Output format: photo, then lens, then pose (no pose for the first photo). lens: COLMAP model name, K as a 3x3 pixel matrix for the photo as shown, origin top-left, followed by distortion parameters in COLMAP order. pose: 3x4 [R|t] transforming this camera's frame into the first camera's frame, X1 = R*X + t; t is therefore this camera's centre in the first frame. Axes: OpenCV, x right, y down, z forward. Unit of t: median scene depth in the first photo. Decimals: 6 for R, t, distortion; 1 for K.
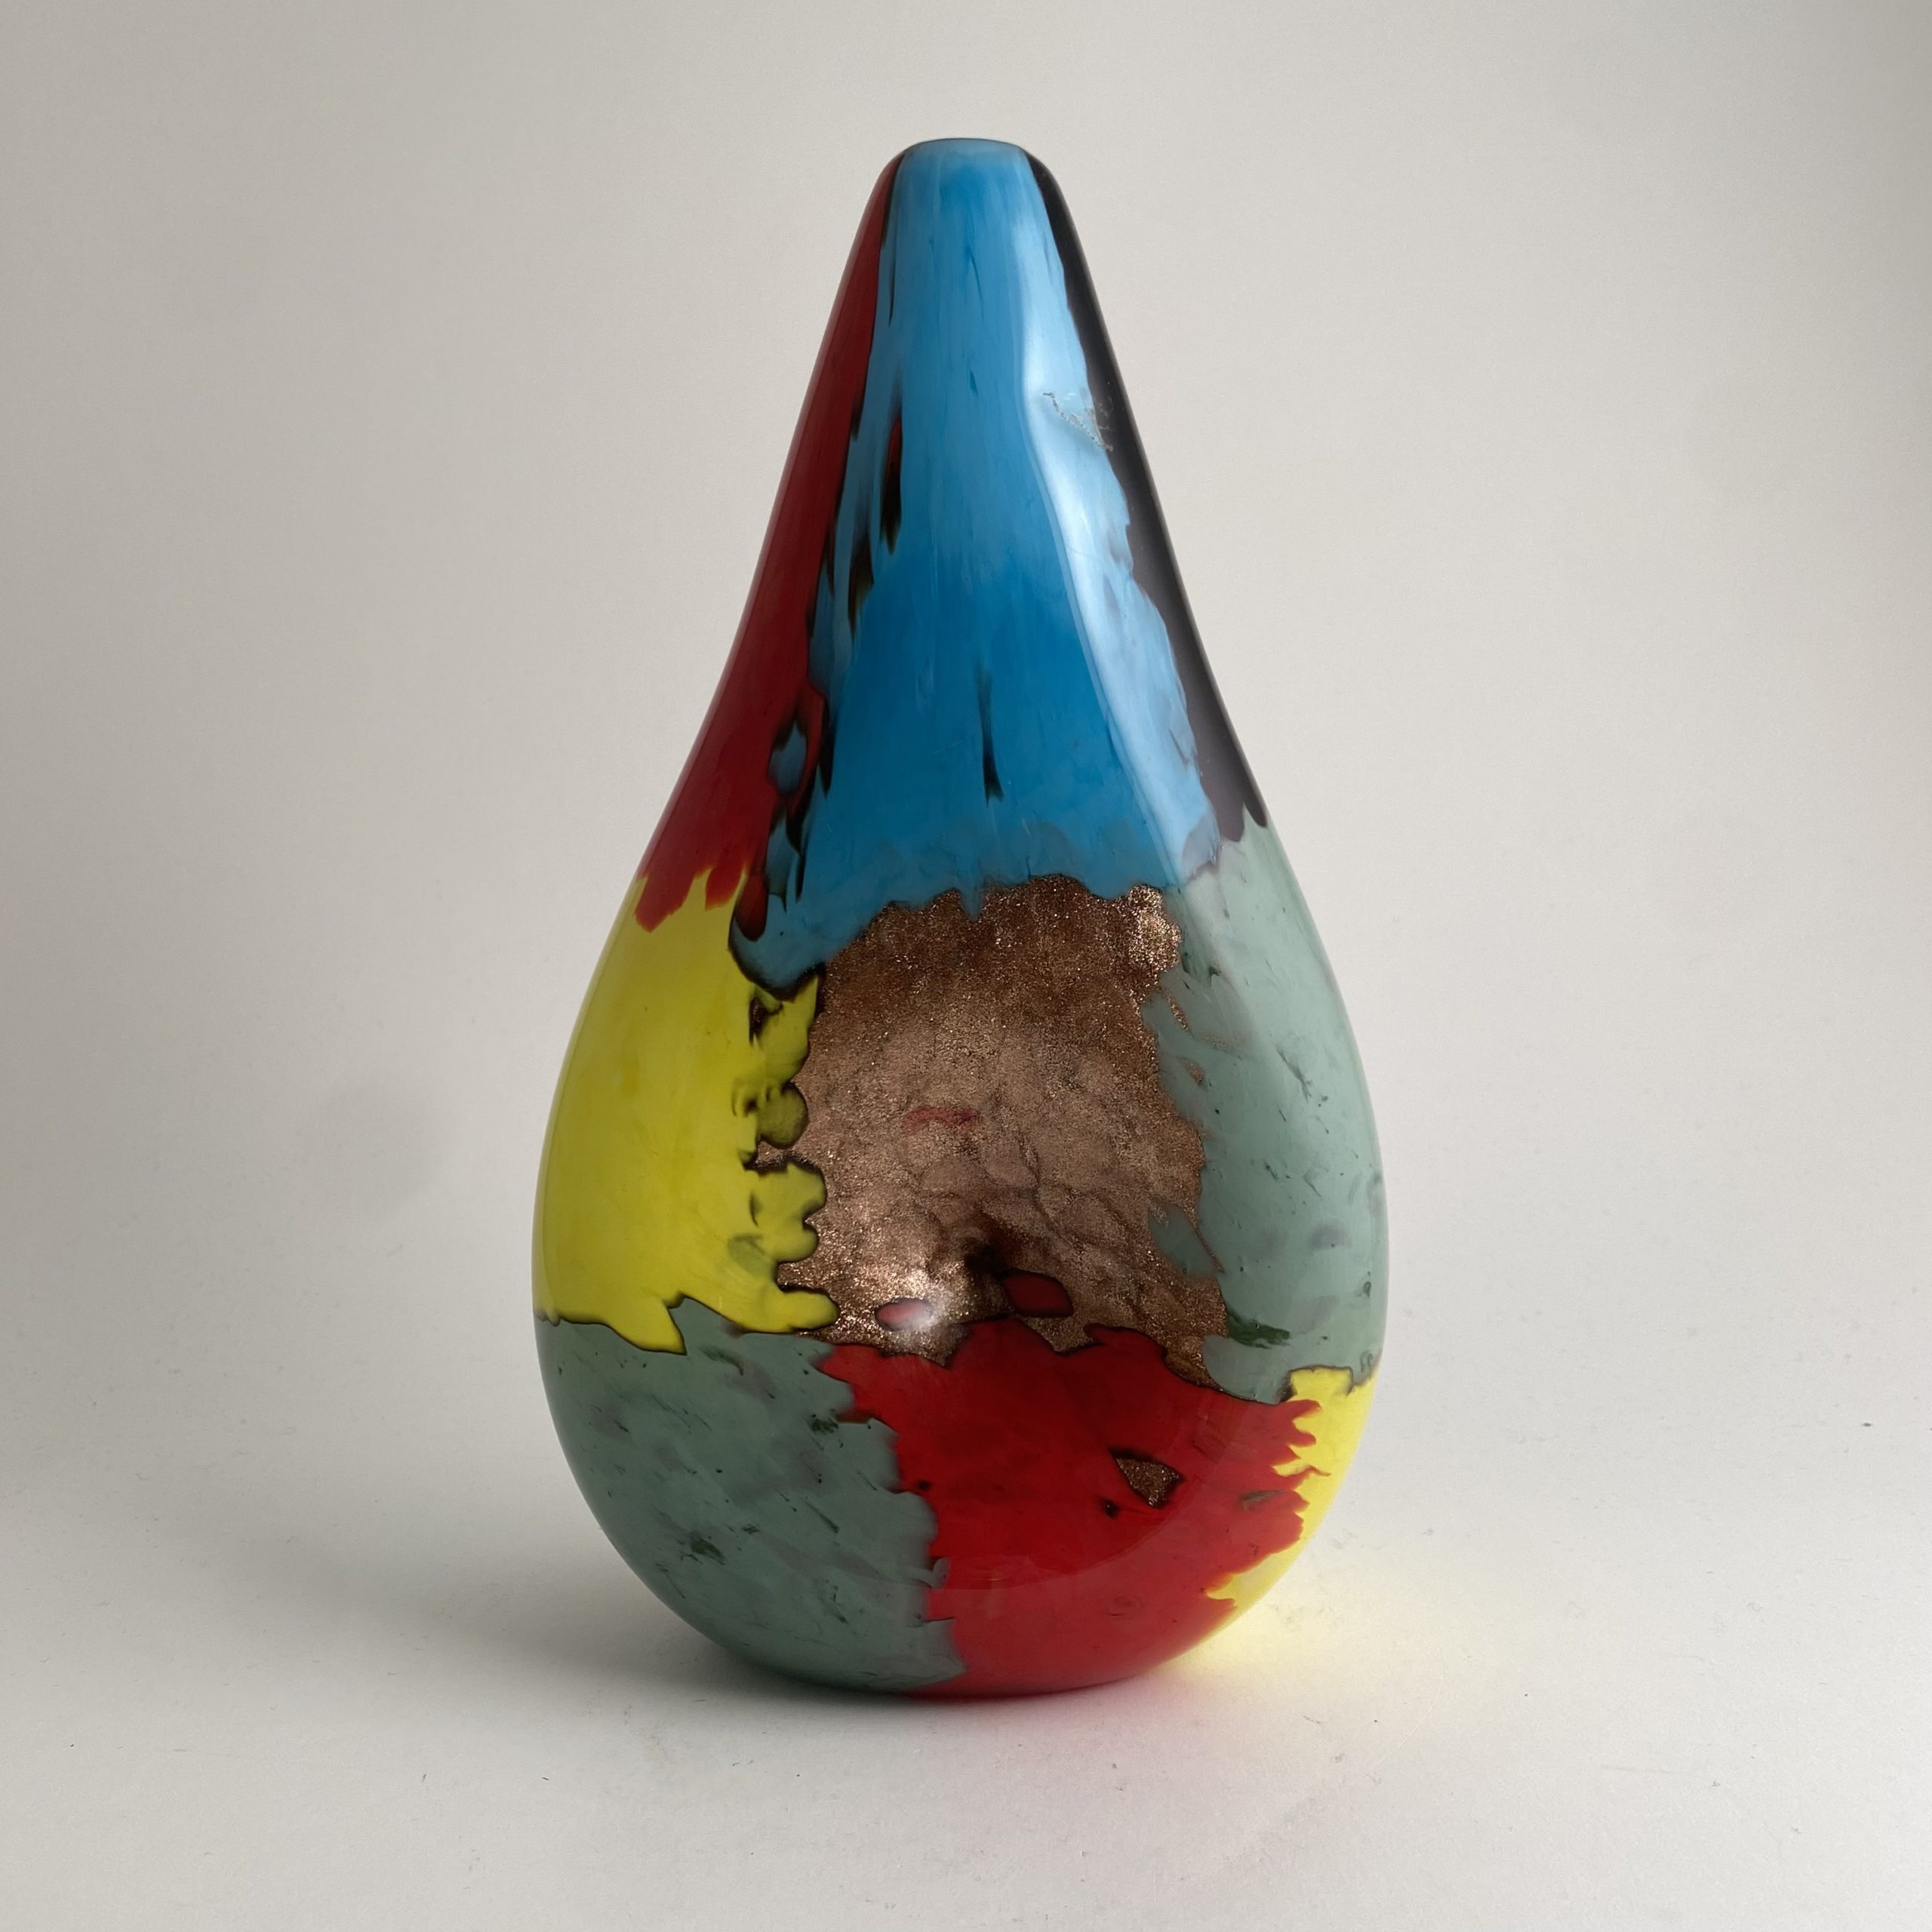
lens RADIAL K [[1960.7, 0, 956.0], [0, 1960.7, 975.6], [0, 0, 1]] dist [0.042544, 0.000000]
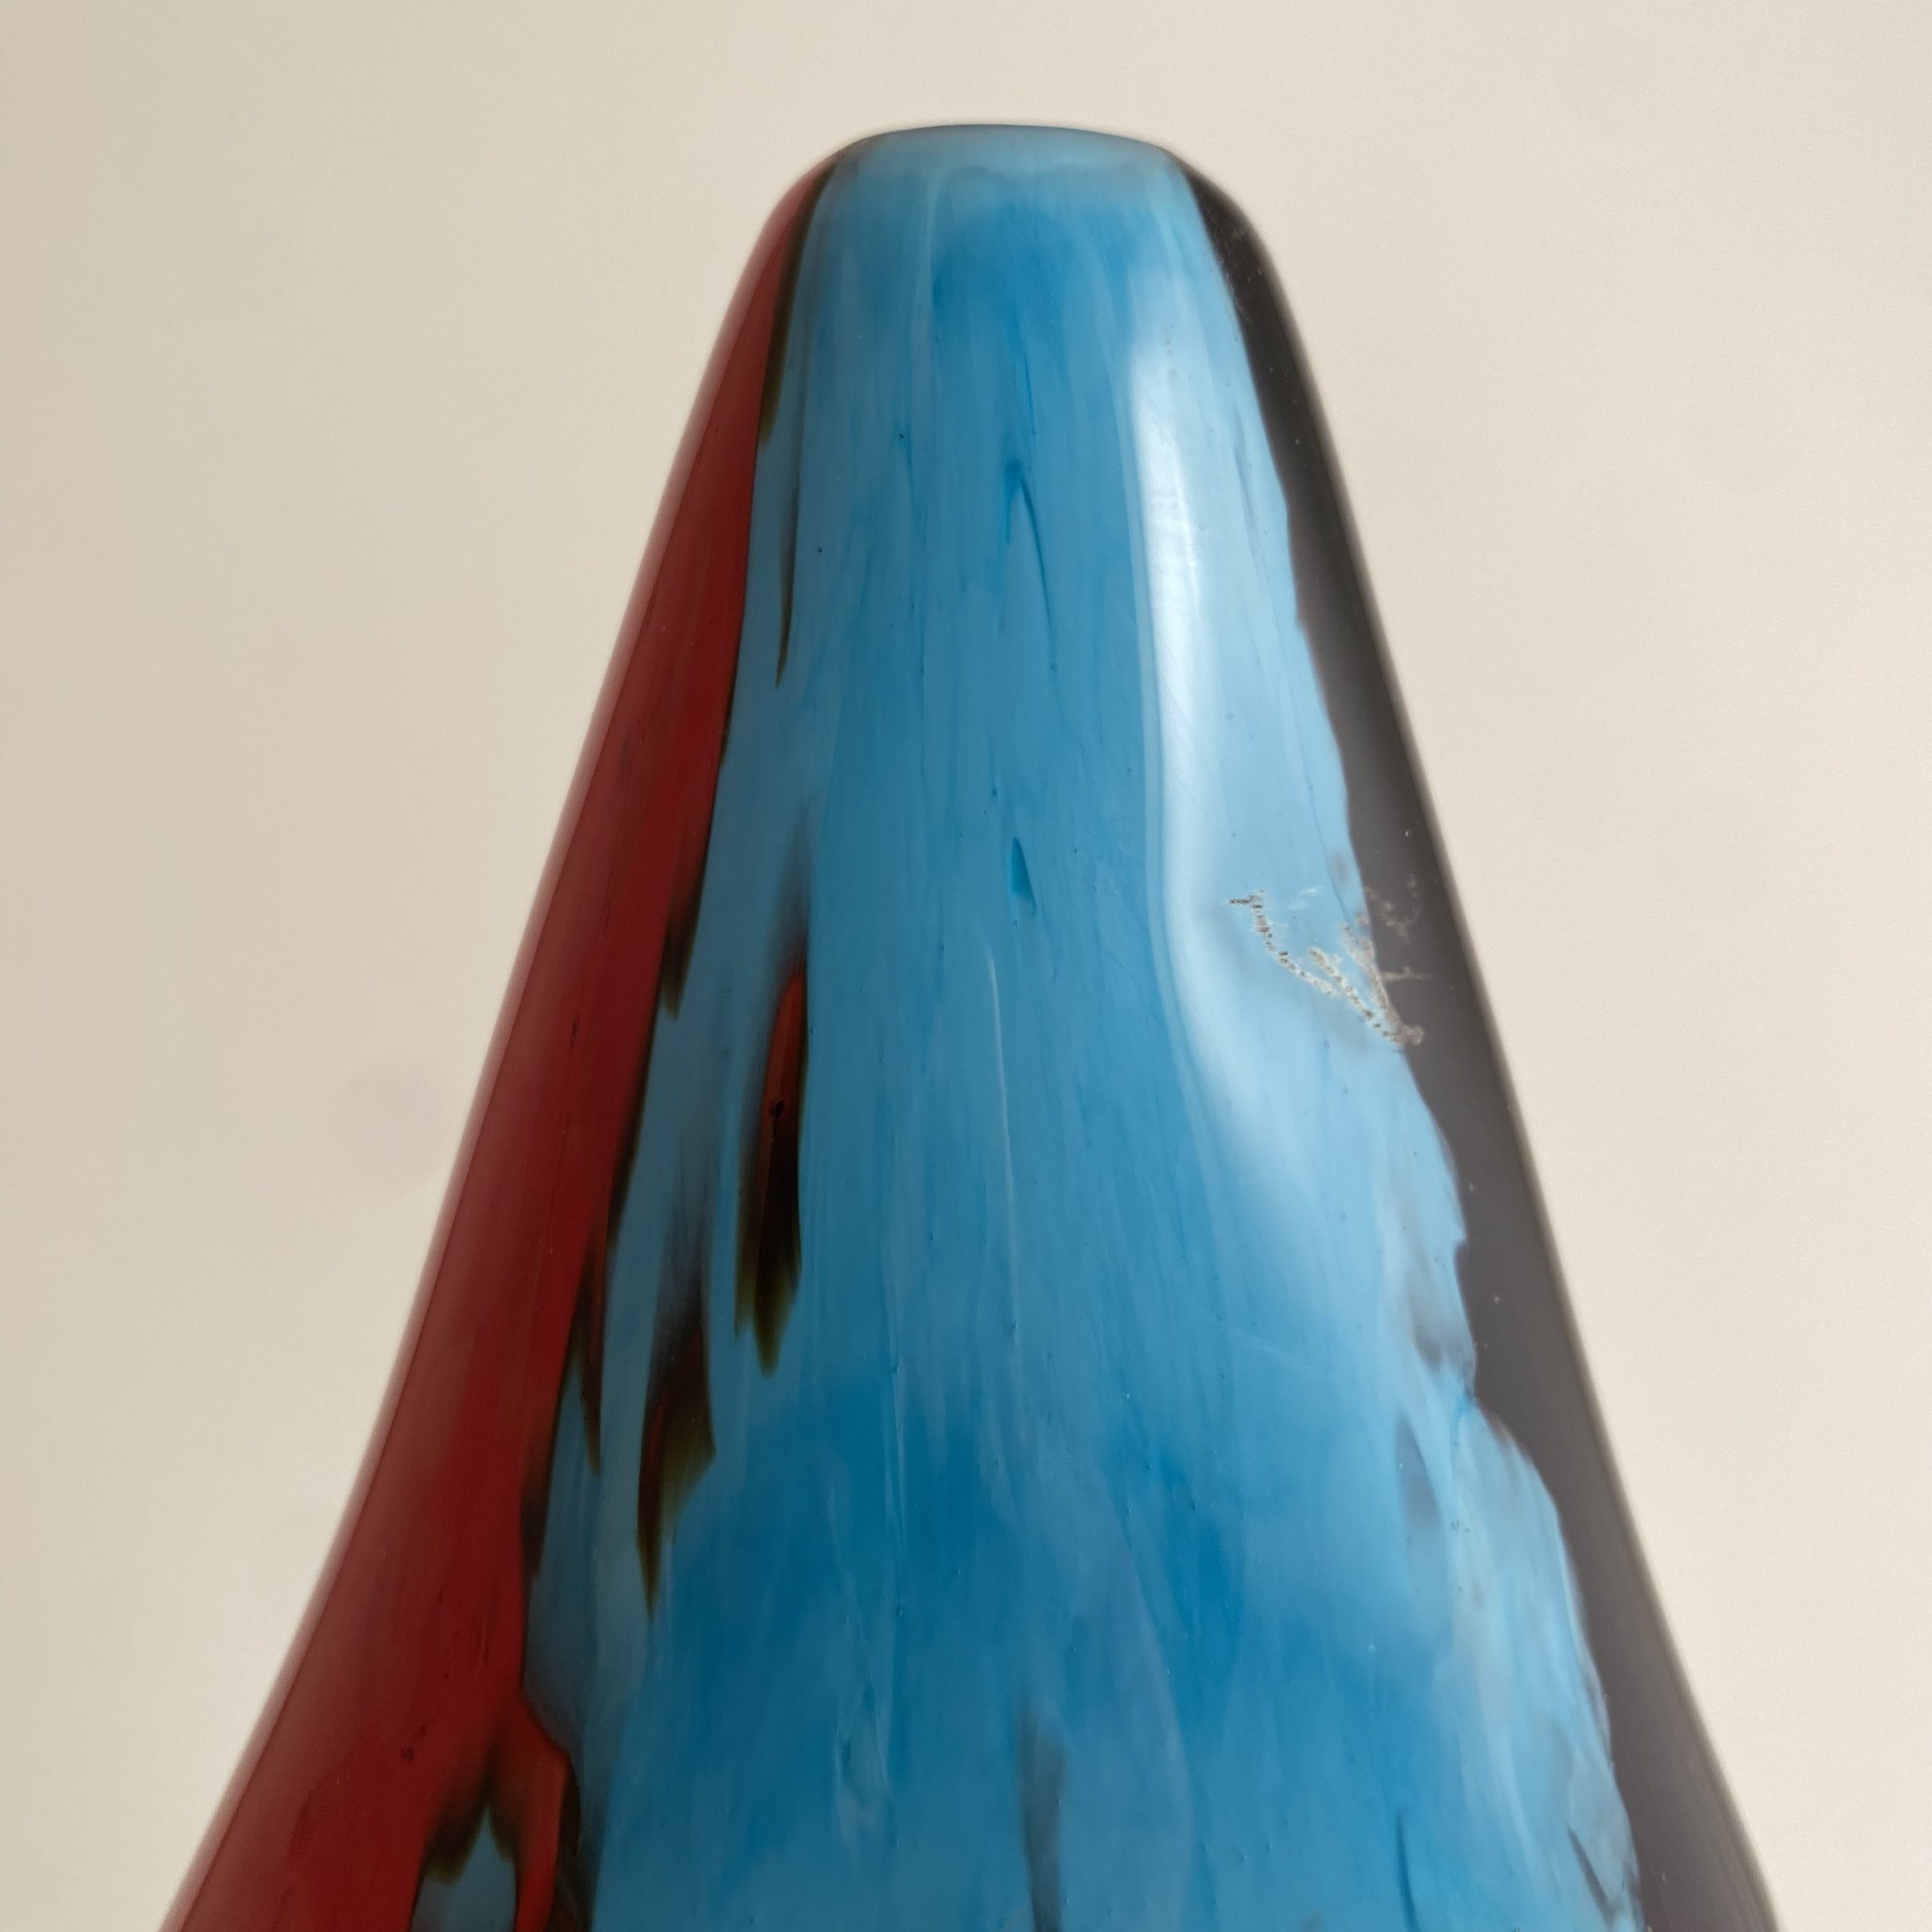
lens RADIAL K [[2208.0, 0, 937.4], [0, 2208.0, 931.5], [0, 0, 1]] dist [-0.011255, 0.000000]
pose [[0.999766, 0.017275, -0.013050, -0.000479], [-0.017093, 0.999756, 0.013965, -0.287341], [0.013288, -0.013739, 0.999817, 0.611453]]
